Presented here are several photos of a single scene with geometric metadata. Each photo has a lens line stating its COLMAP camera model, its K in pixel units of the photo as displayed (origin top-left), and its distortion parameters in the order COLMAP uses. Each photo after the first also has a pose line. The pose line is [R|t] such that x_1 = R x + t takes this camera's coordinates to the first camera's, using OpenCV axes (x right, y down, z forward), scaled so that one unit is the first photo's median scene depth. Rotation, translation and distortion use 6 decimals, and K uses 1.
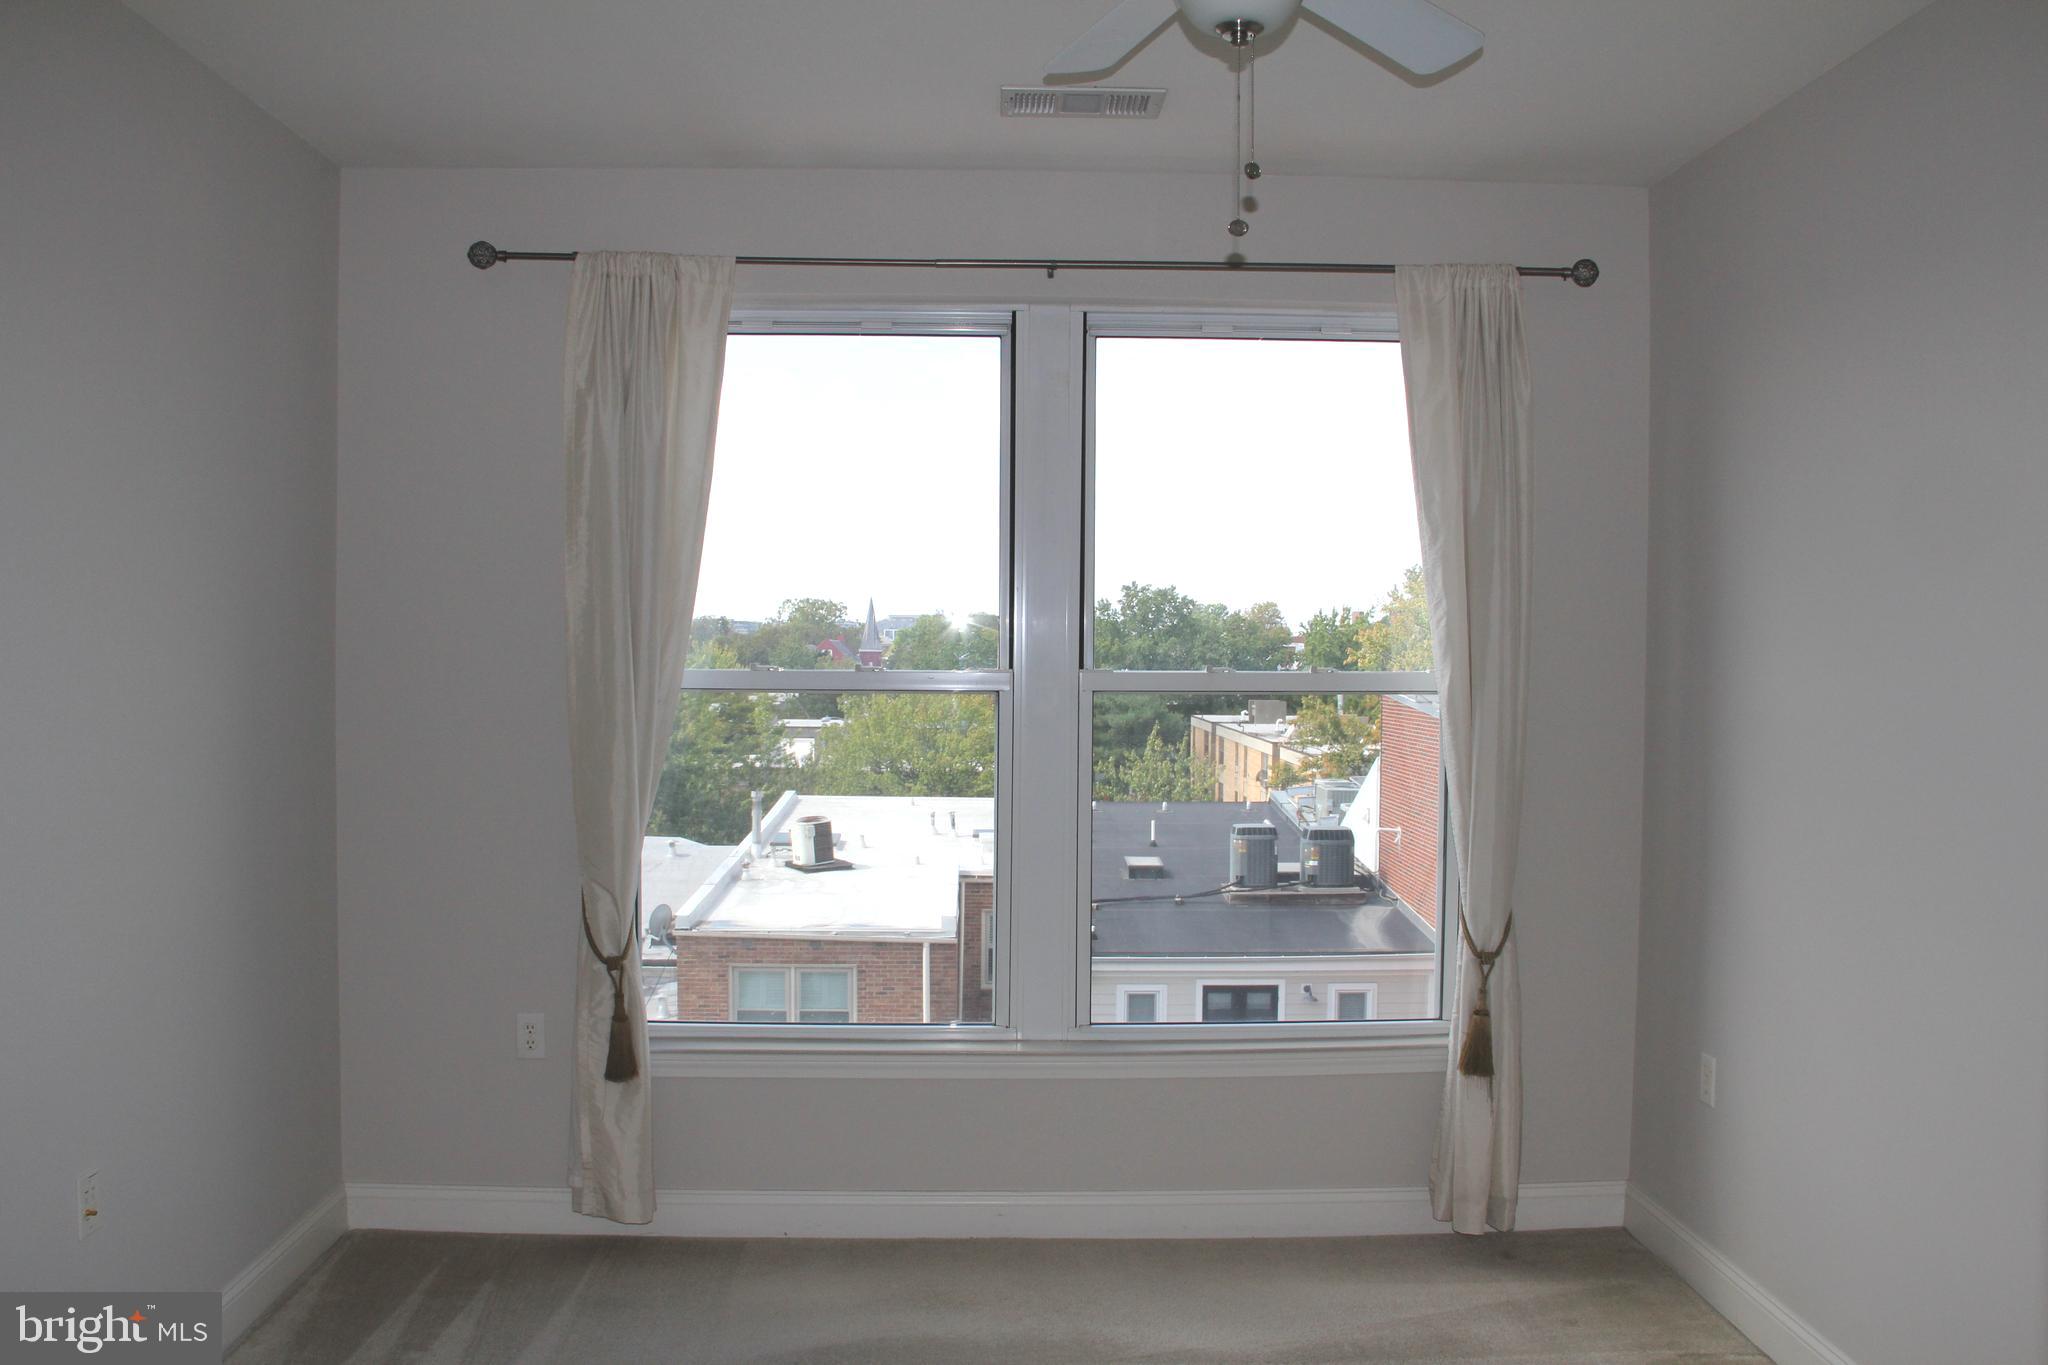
lens RADIAL K [[1706.1, 0, 1017.6], [0, 1706.1, 712.5], [0, 0, 1]] dist [-0.177327, 0.149595]
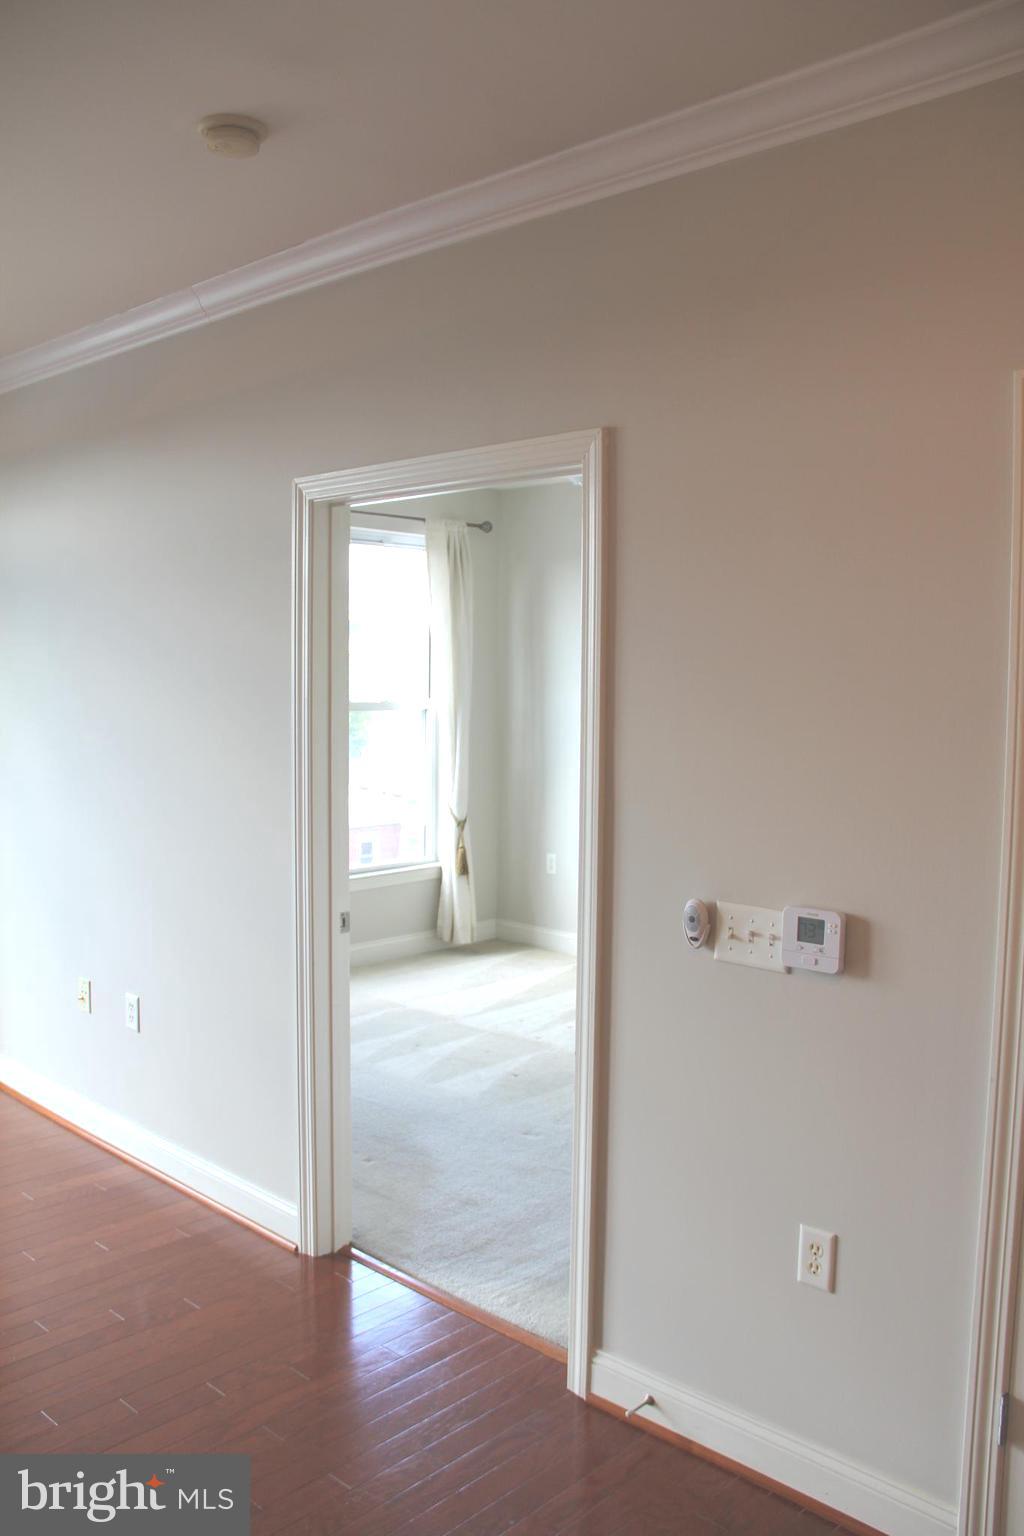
lens RADIAL K [[1290.2, 0, 516.0], [0, 1290.2, 791.7], [0, 0, 1]] dist [-0.172793, 0.143450]
pose [[0.705453, -0.057787, 0.706397, -0.901384], [0.018576, 0.997836, 0.063077, -0.008384], [-0.708513, -0.031375, 0.705000, -0.296720]]
